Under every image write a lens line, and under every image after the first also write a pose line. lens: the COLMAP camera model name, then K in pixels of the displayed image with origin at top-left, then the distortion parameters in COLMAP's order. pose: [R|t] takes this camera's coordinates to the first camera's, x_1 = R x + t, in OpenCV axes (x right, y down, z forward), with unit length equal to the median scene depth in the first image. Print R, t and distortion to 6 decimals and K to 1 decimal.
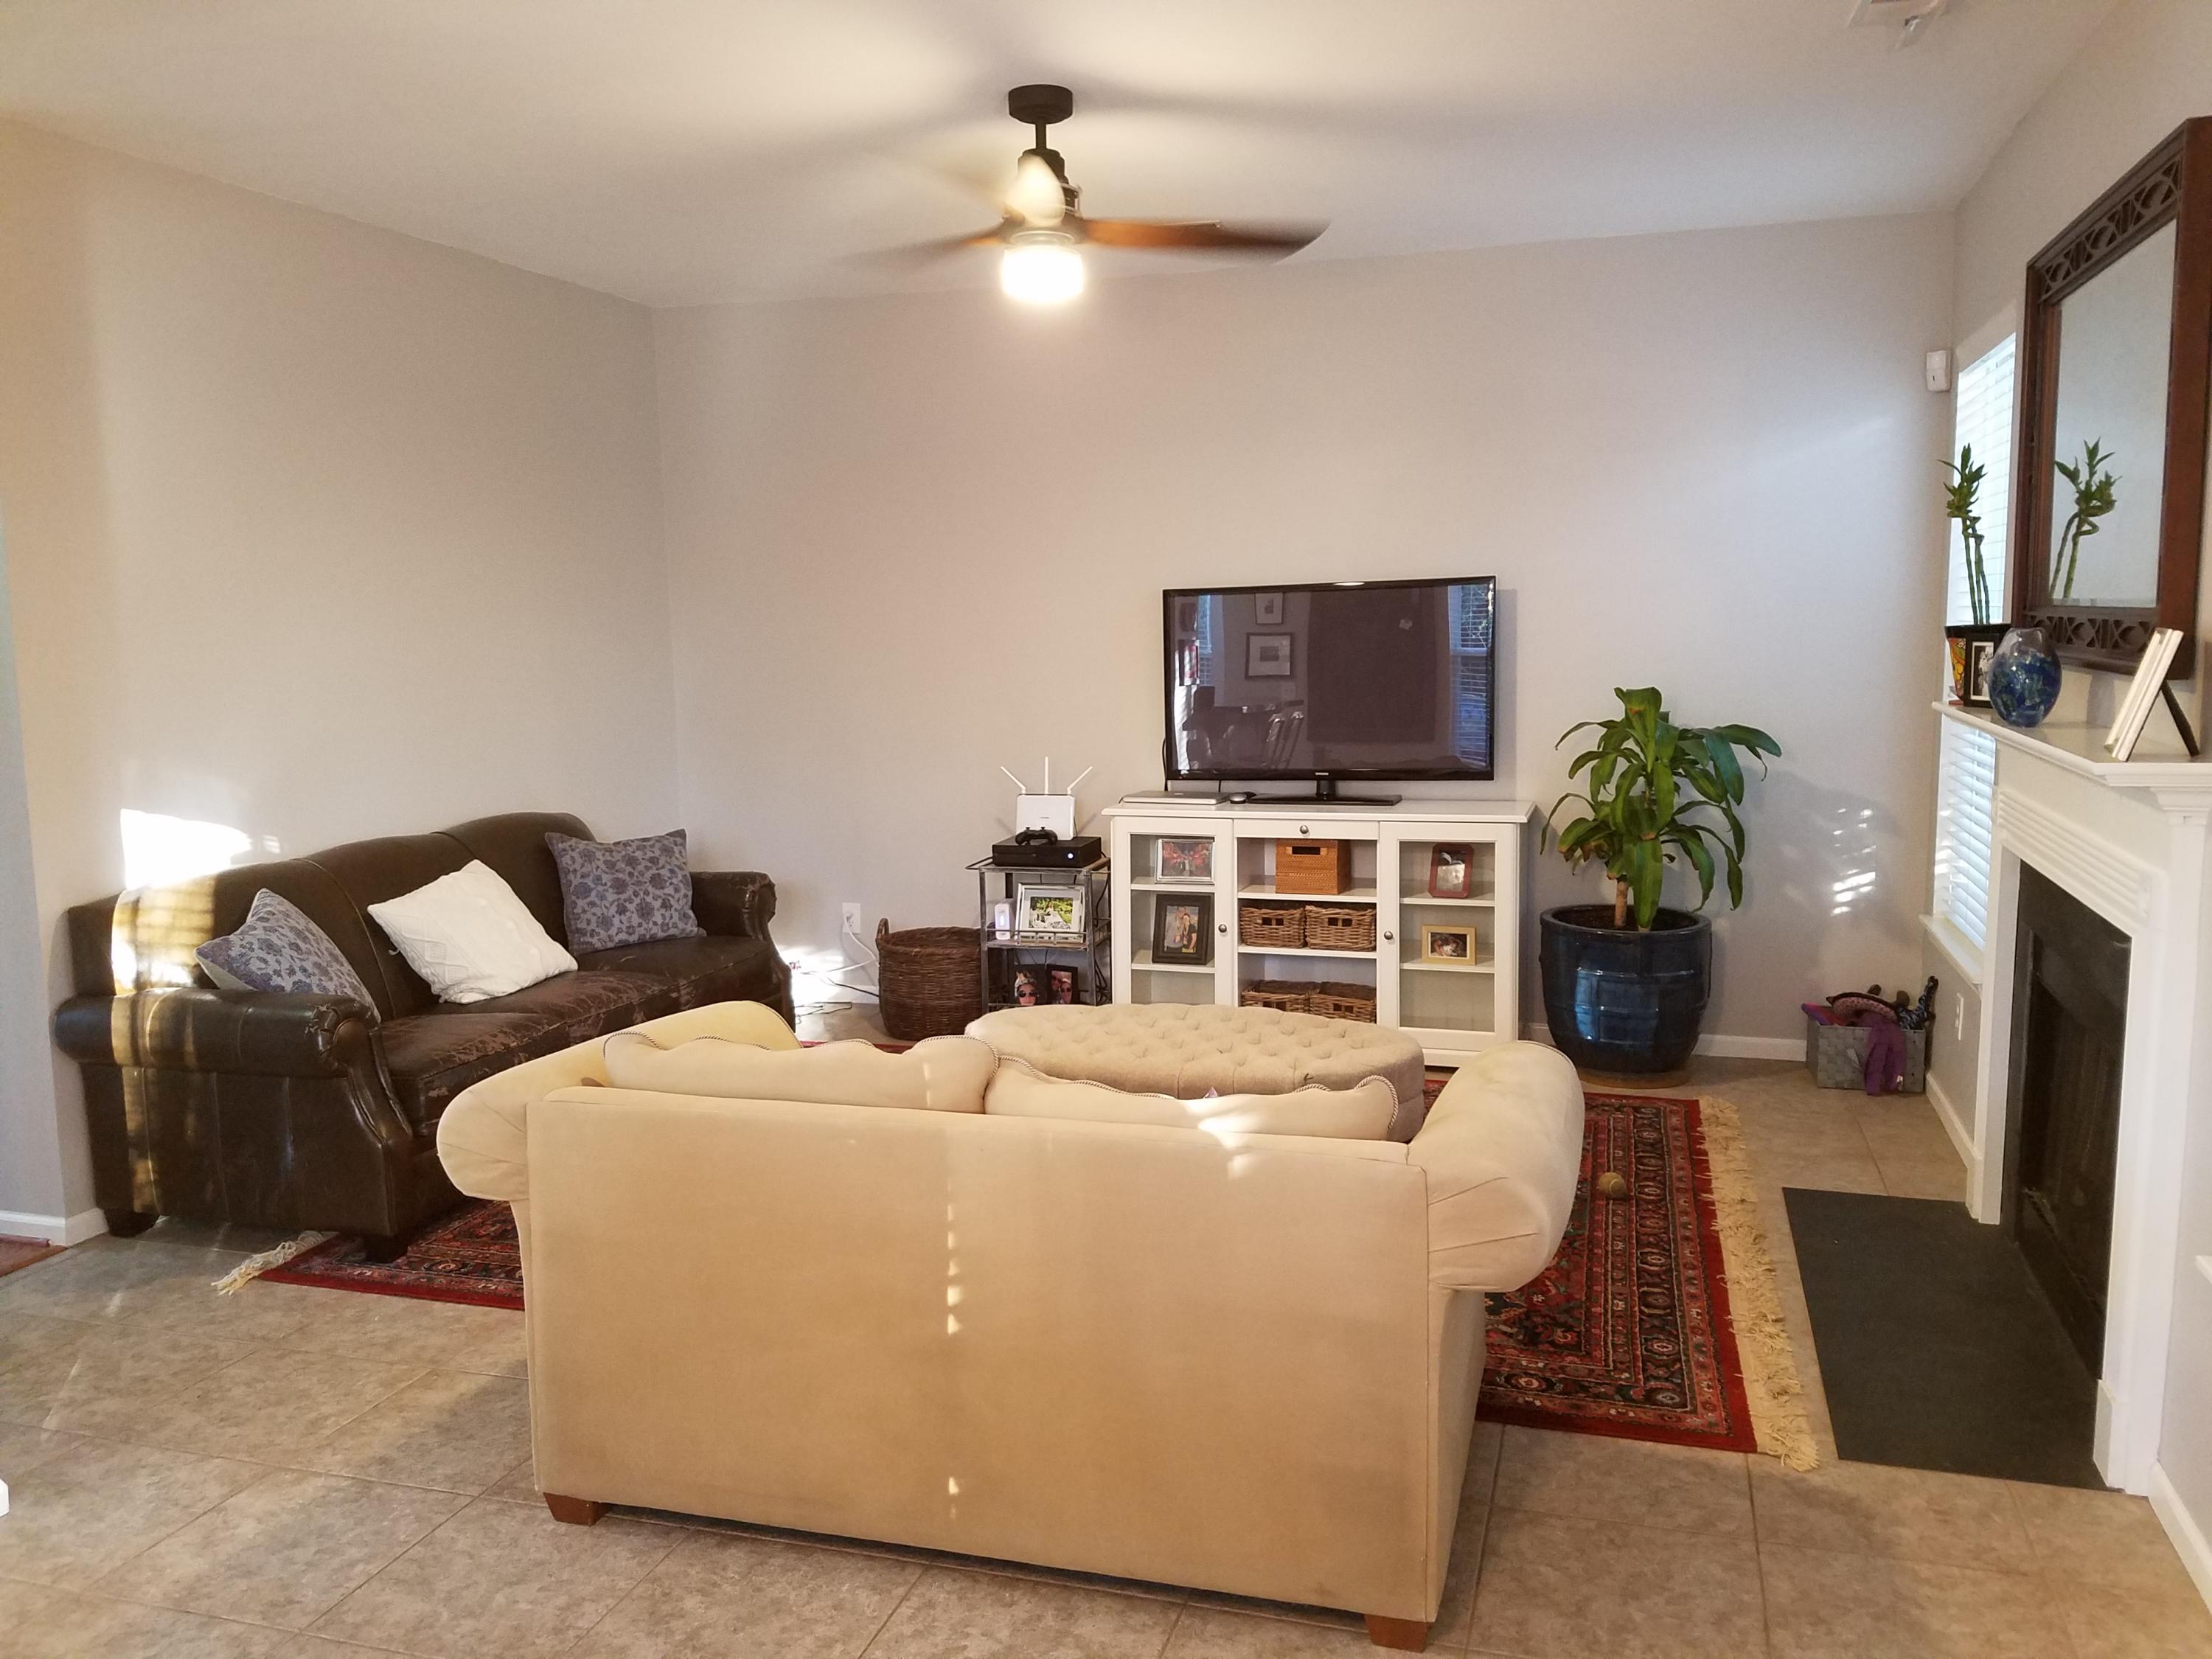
lens RADIAL K [[1701.5, 0, 1099.5], [0, 1701.5, 827.9], [0, 0, 1]] dist [0.011726, 0.001792]
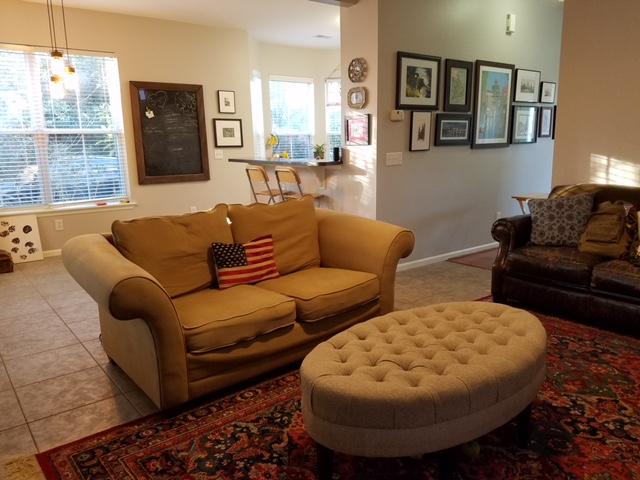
lens RADIAL K [[492.3, 0, 317.7], [0, 492.3, 241.3], [0, 0, 1]] dist [0.011726, 0.001792]
pose [[-0.619724, 0.053324, -0.783007, 0.460891], [-0.002417, 0.997555, 0.069848, 0.019502], [0.784816, 0.045180, -0.618079, 1.186105]]
